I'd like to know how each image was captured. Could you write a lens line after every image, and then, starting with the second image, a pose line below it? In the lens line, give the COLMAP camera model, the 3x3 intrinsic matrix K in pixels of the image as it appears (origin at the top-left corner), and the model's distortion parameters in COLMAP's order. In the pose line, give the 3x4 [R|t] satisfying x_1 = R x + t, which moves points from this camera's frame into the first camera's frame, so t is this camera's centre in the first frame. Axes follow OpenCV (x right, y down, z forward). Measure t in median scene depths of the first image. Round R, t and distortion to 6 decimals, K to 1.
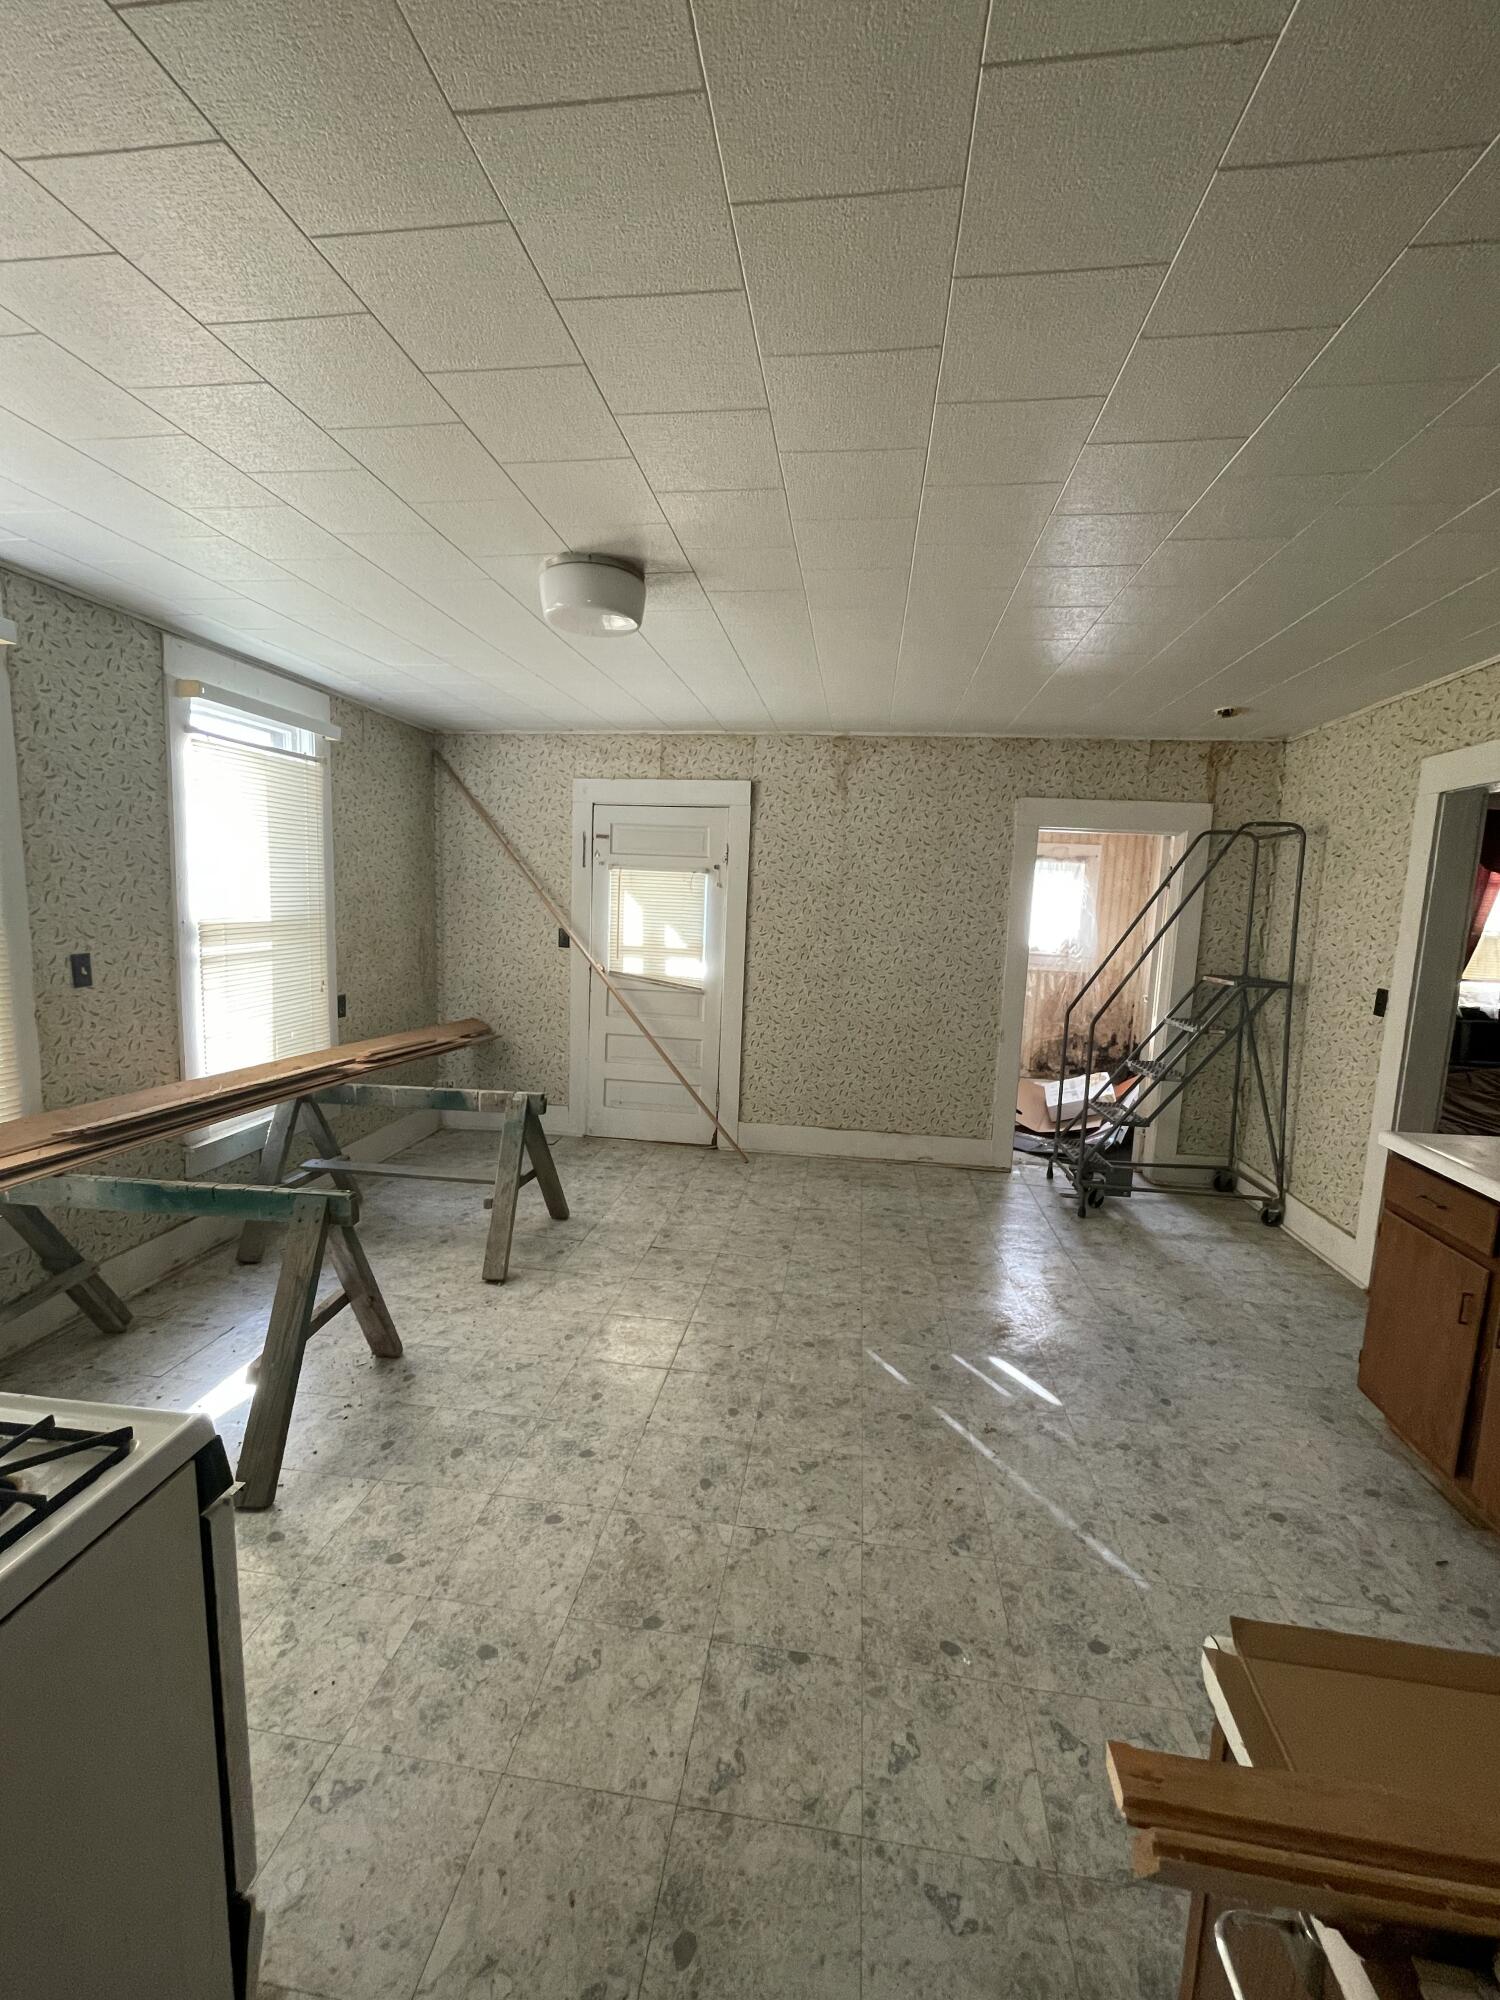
lens RADIAL K [[808.2, 0, 749.3], [0, 808.2, 1004.7], [0, 0, 1]] dist [-0.002806, -0.000065]
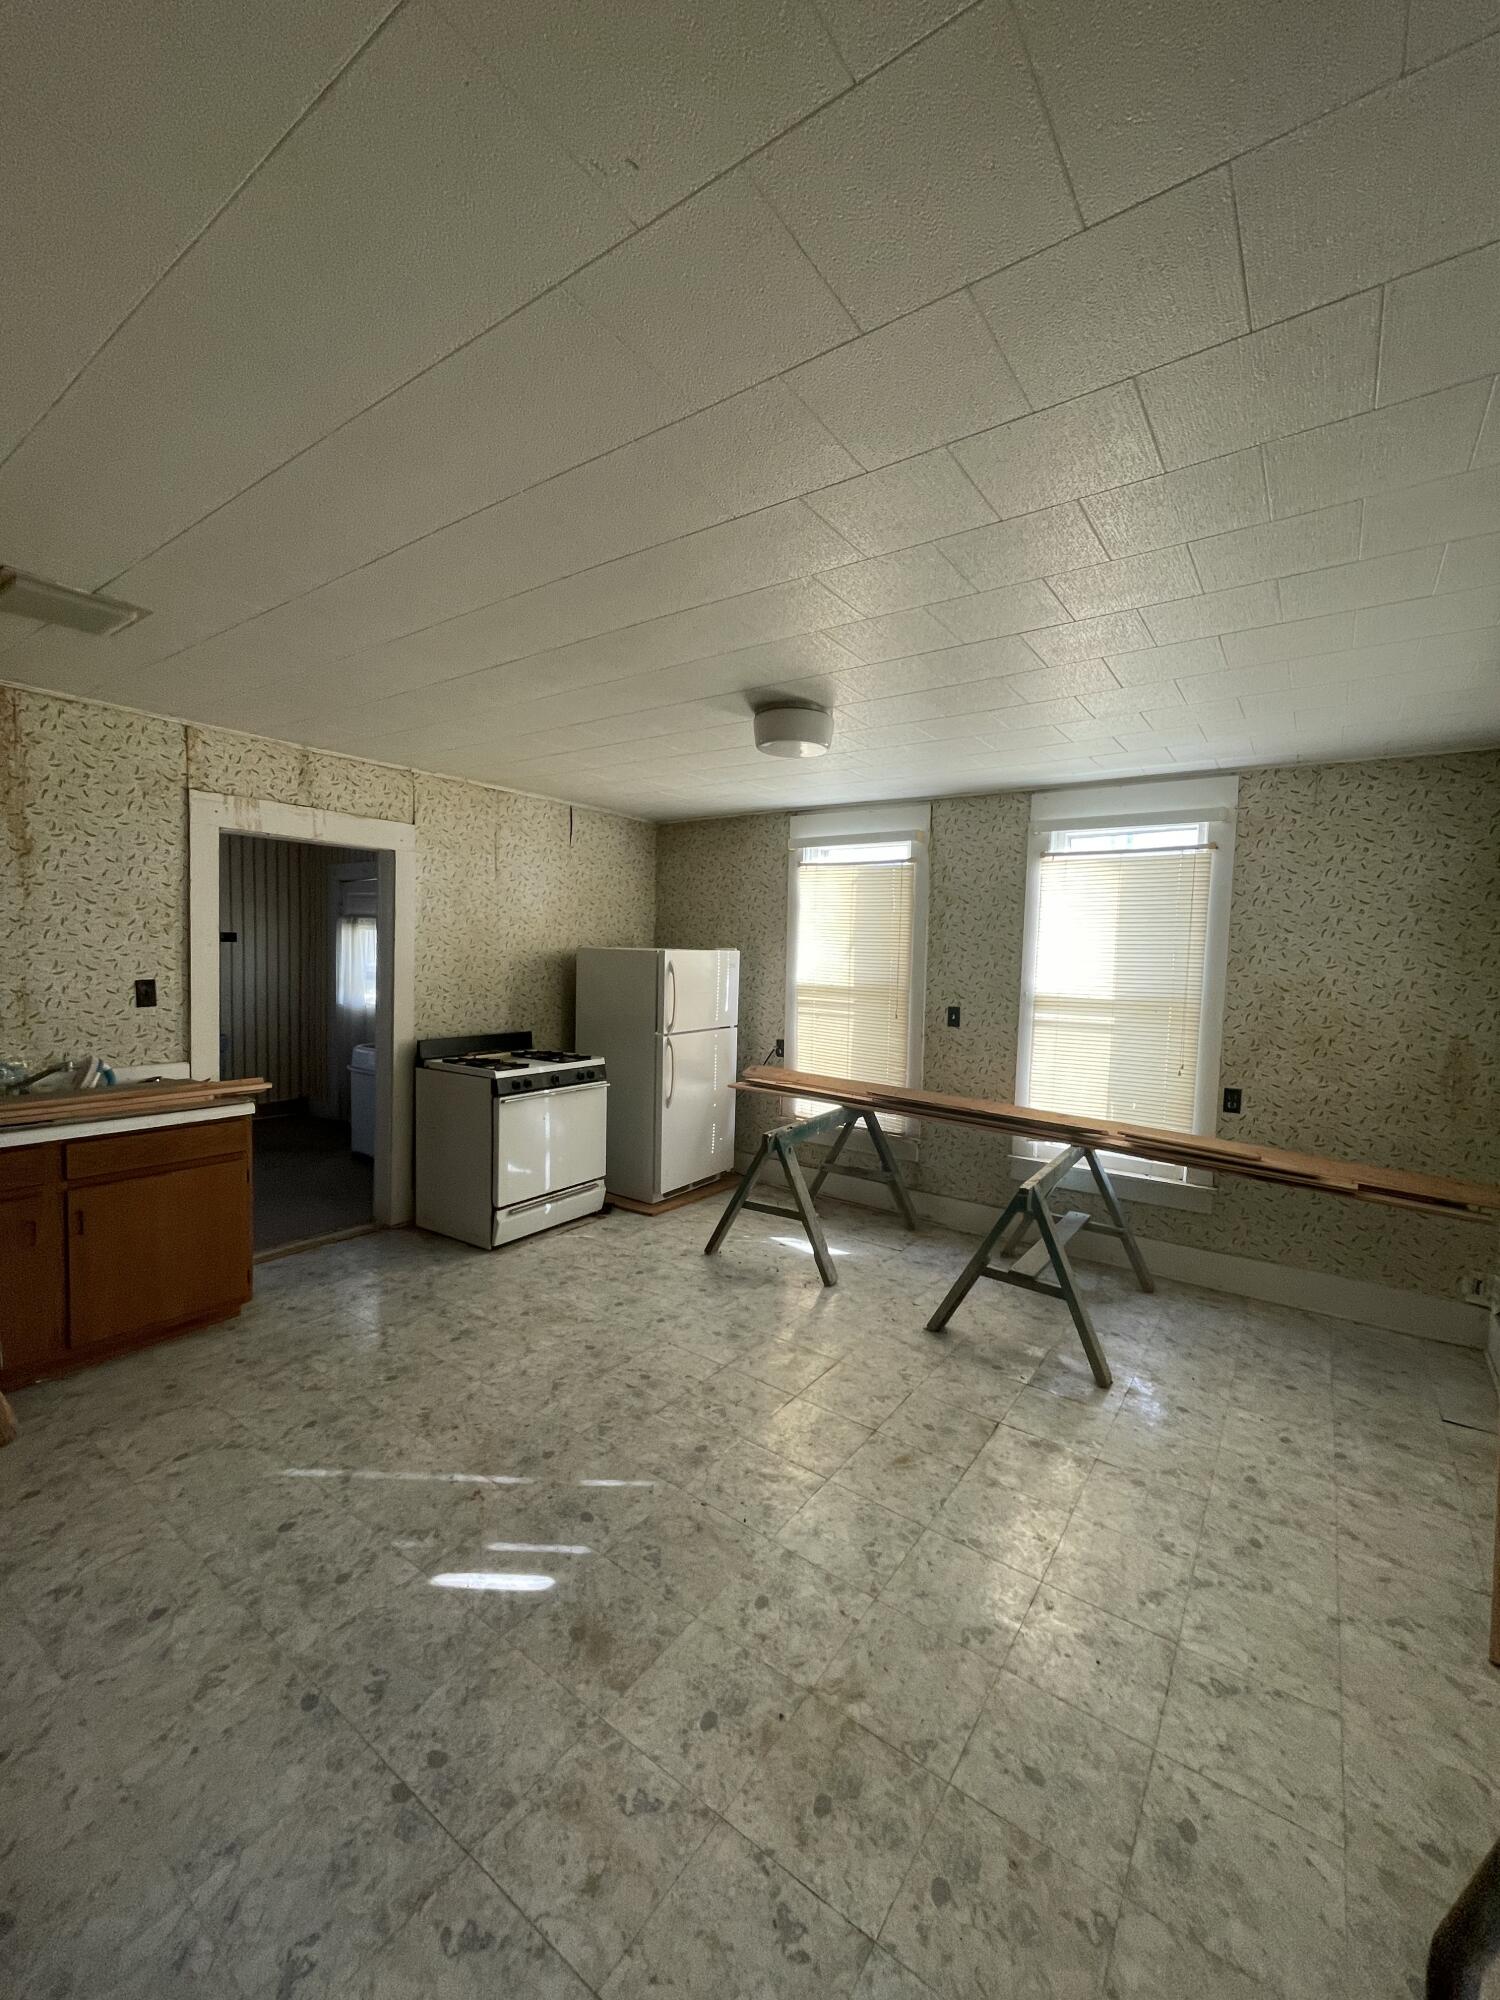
lens RADIAL K [[808.2, 0, 757.4], [0, 808.2, 1000.4], [0, 0, 1]] dist [-0.002806, -0.000065]
pose [[-0.455311, 0.007302, -0.890303, 0.856858], [-0.160908, 0.982825, 0.090351, -0.162233], [0.875672, 0.184395, -0.446316, 1.391761]]
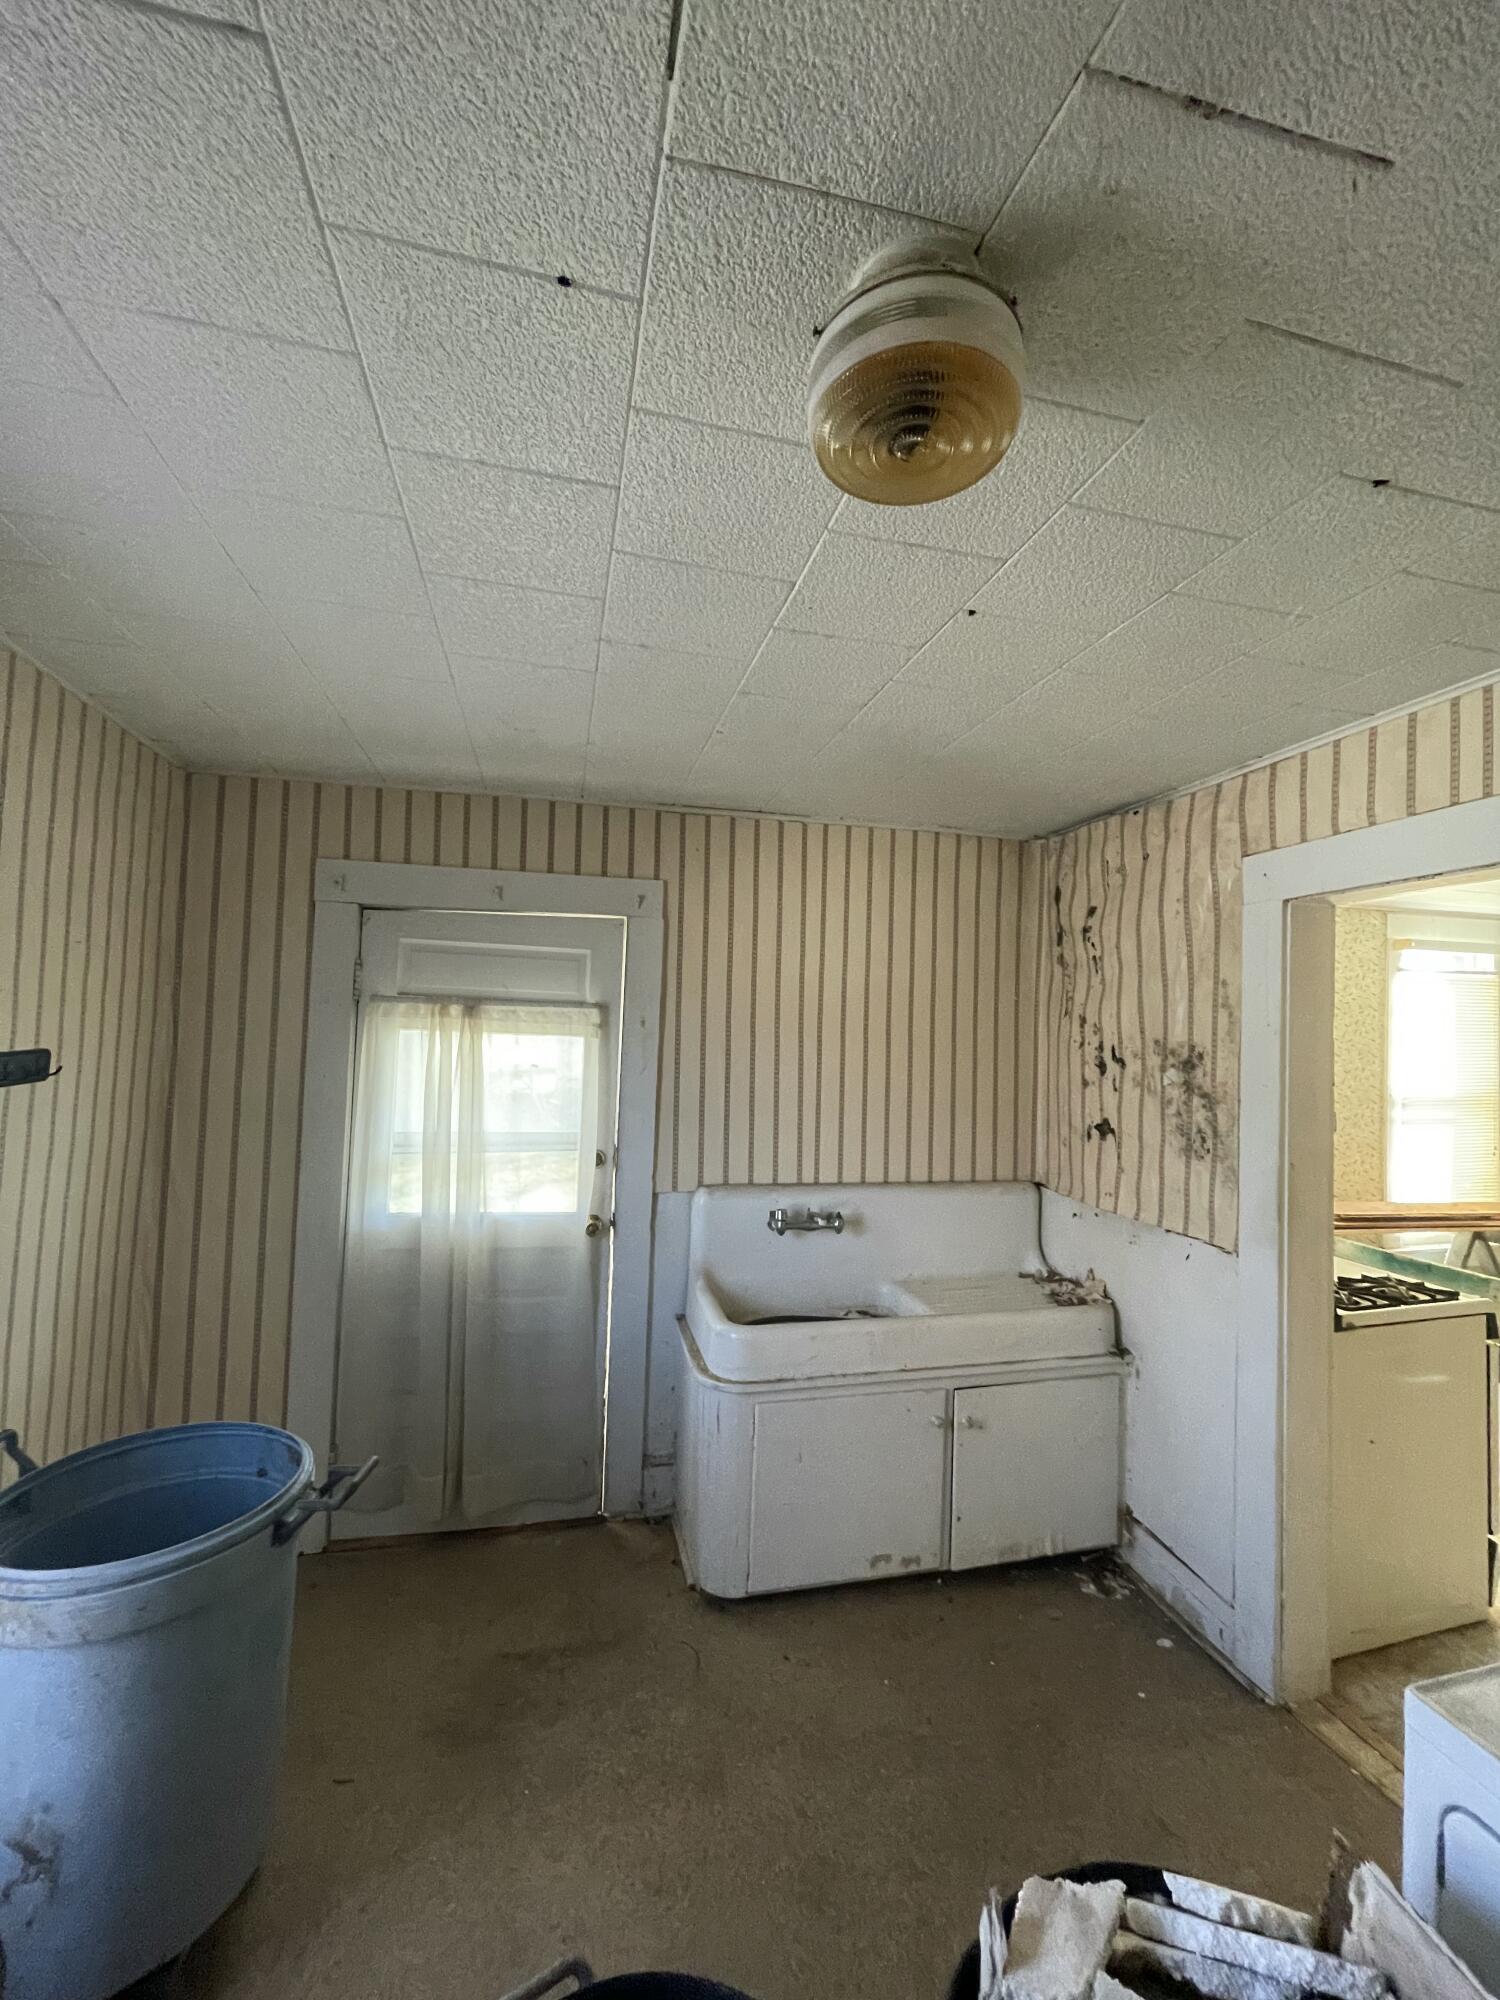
lens RADIAL K [[808.2, 0, 755.0], [0, 808.2, 1004.3], [0, 0, 1]] dist [-0.002806, -0.000065]
pose [[0.374112, -0.063310, -0.925220, 0.290349], [-0.129333, 0.984356, -0.119652, 0.072612], [0.918321, 0.164425, 0.360071, -0.744286]]
